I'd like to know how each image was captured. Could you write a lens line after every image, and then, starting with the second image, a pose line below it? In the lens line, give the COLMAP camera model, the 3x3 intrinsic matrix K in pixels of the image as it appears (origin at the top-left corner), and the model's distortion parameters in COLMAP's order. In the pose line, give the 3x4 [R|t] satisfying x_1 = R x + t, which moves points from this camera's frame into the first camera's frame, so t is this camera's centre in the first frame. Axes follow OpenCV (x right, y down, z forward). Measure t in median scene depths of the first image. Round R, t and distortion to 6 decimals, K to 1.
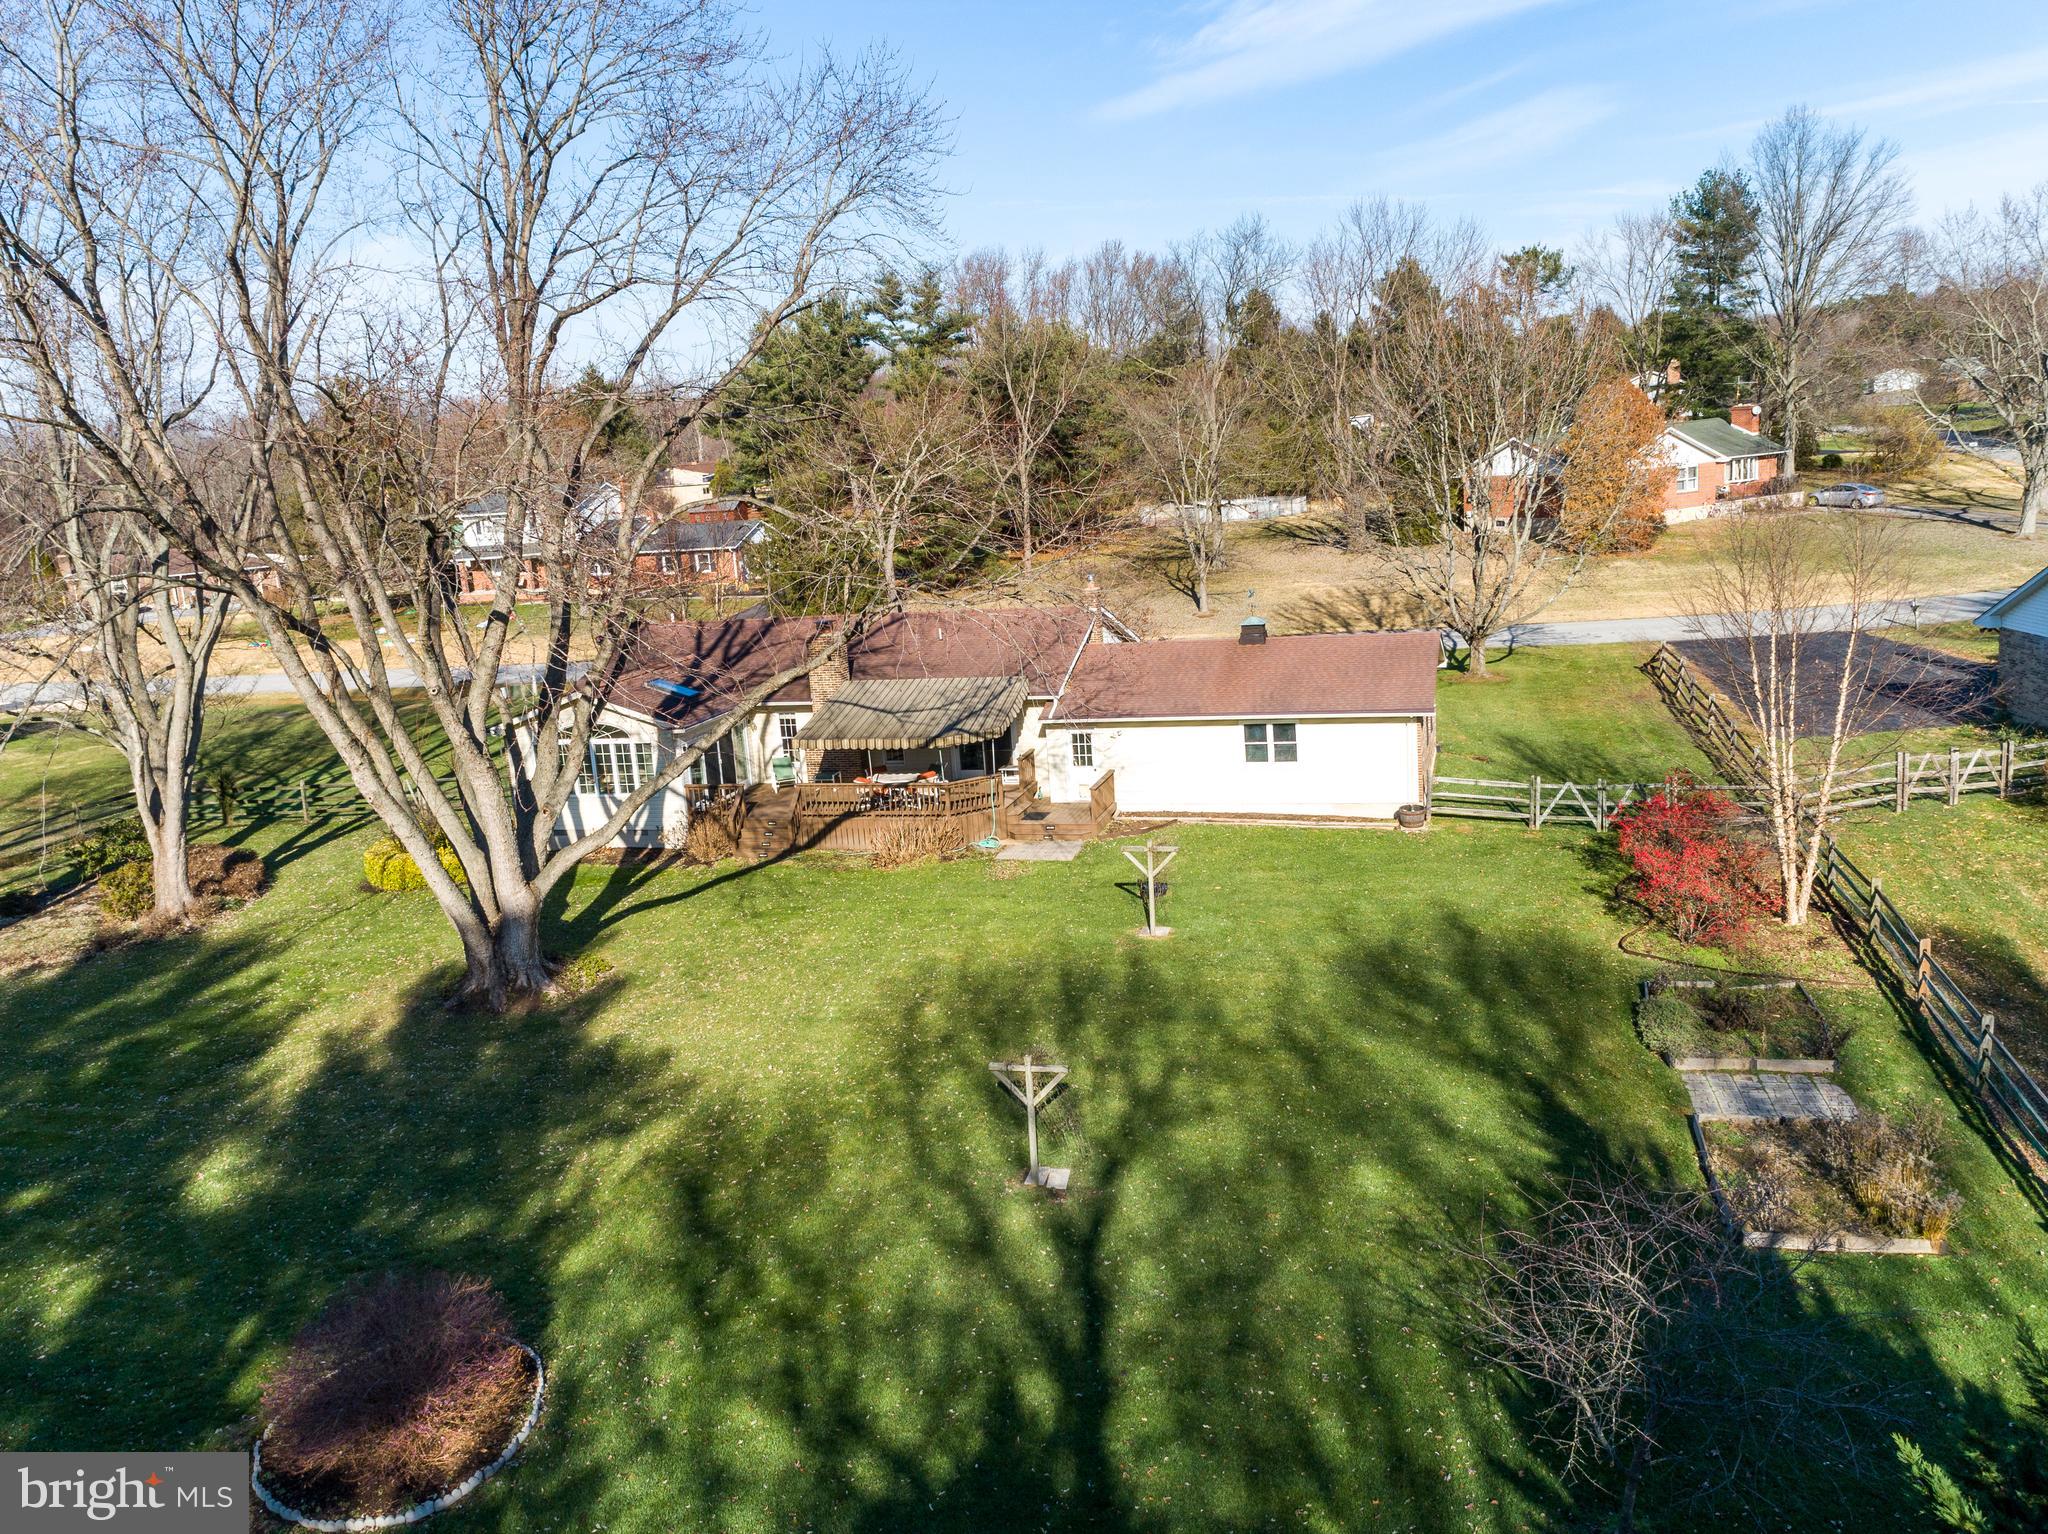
lens RADIAL K [[1548.1, 0, 1024.0], [0, 1548.1, 767.0], [0, 0, 1]] dist [0.008337, 0.000654]
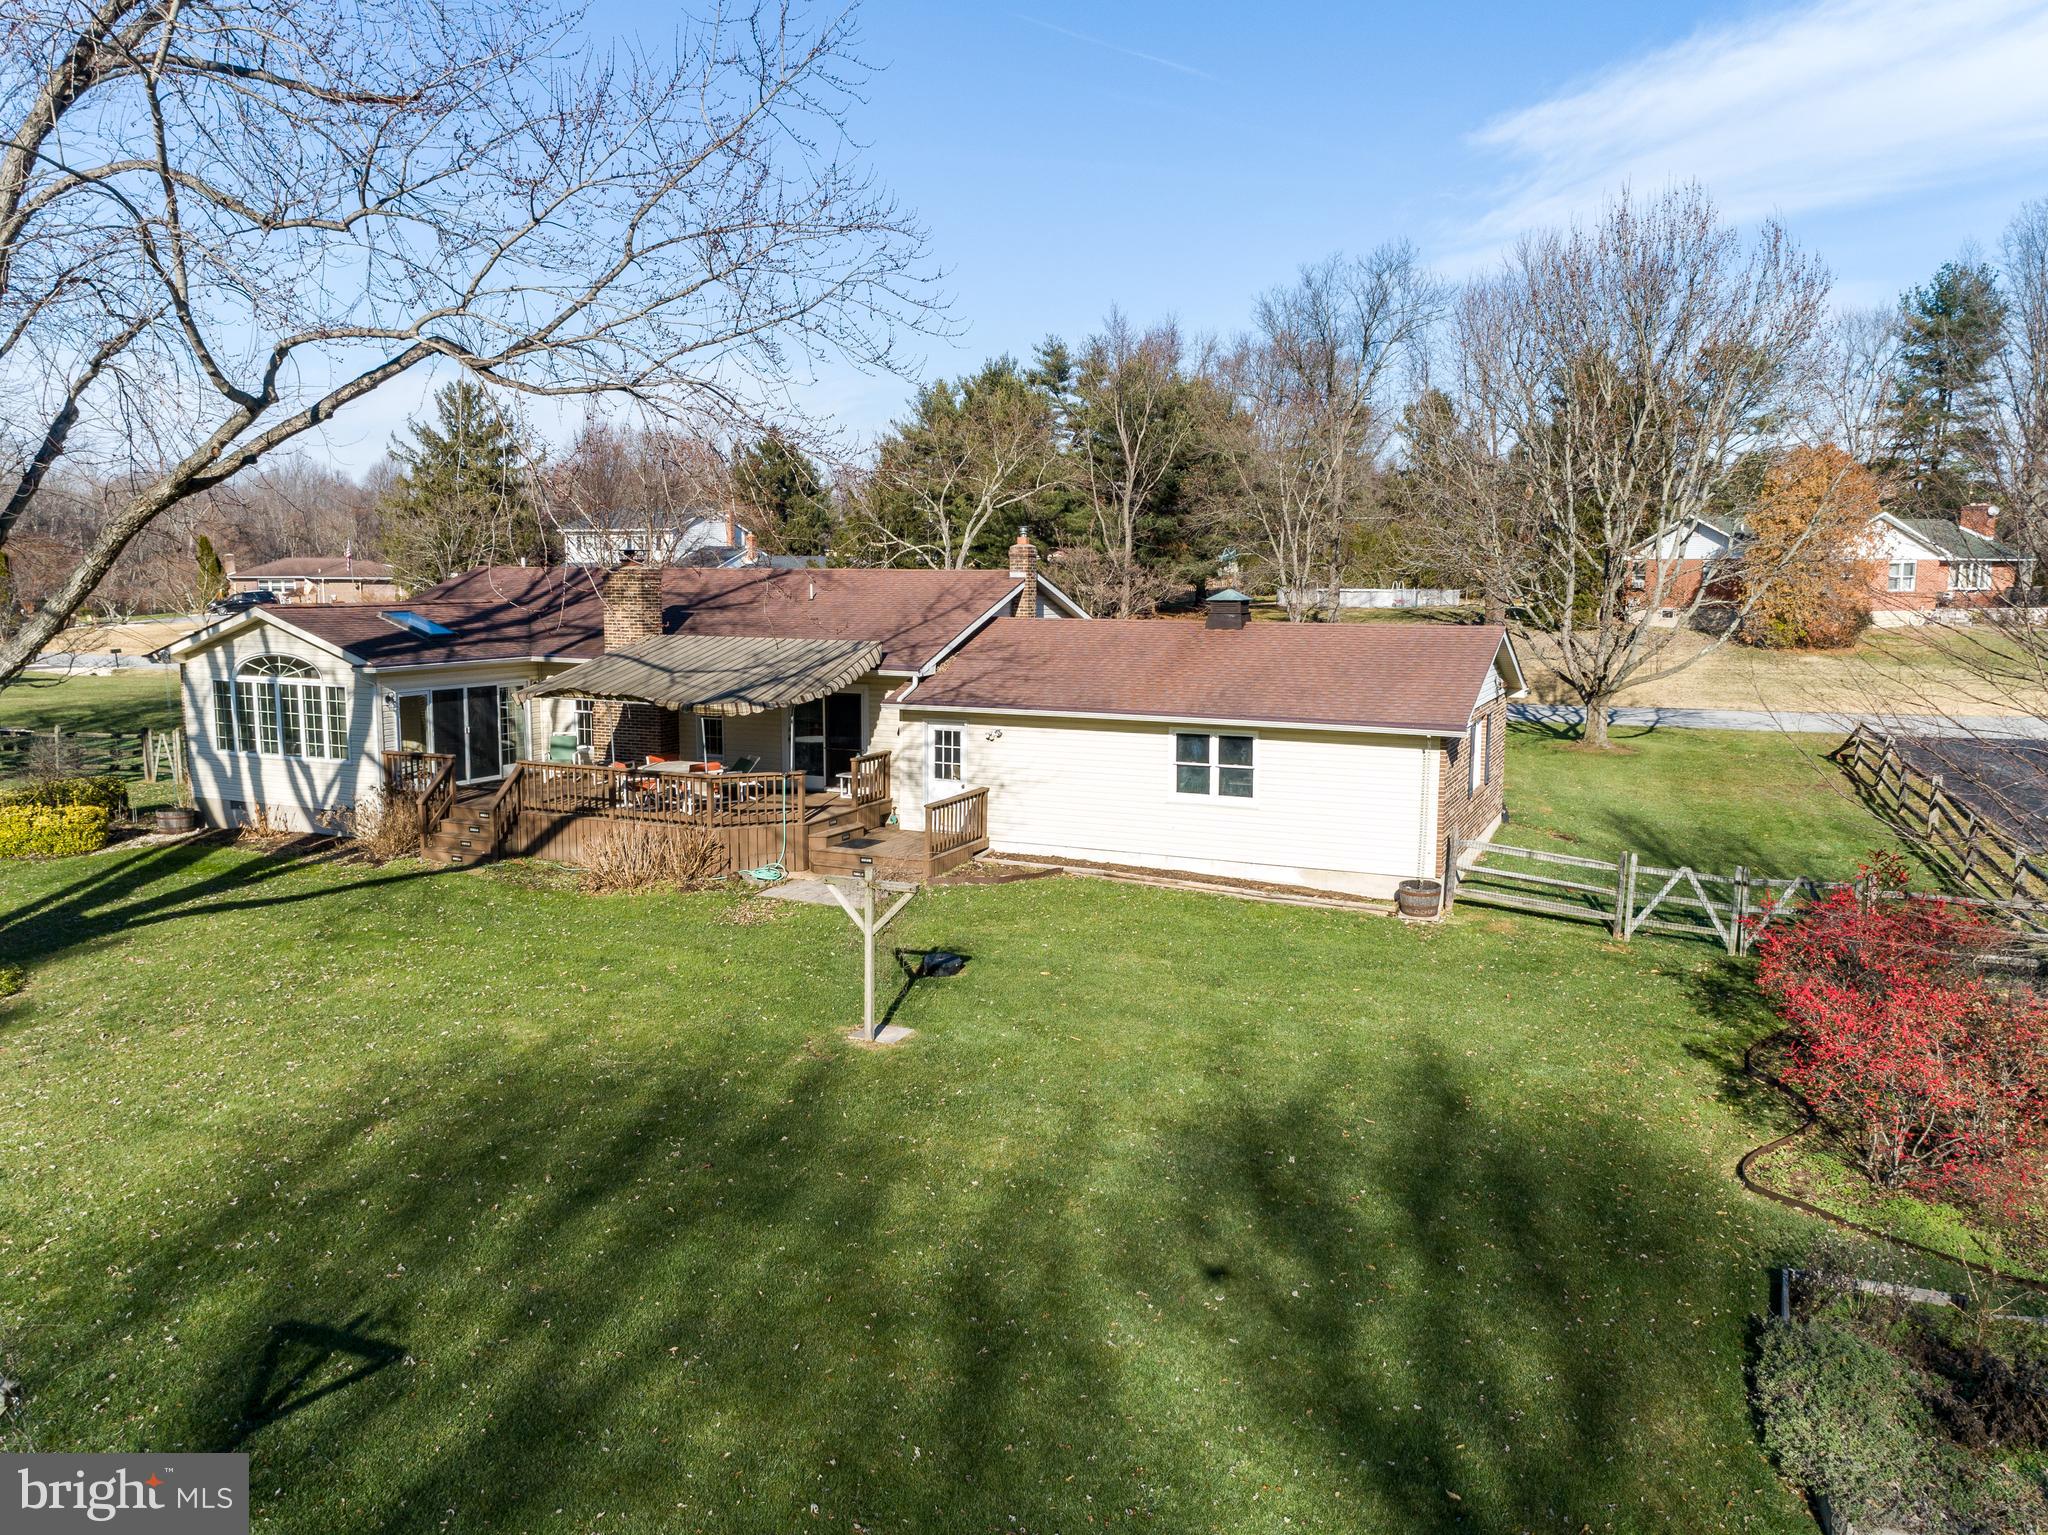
lens RADIAL K [[1463.1, 0, 1024.0], [0, 1463.1, 767.5], [0, 0, 1]] dist [0.009828, 0.006516]
pose [[0.987788, 0.093678, -0.124494, 0.157113], [-0.101336, 0.993237, -0.056666, 0.028299], [0.118344, 0.068590, 0.990601, 0.383012]]
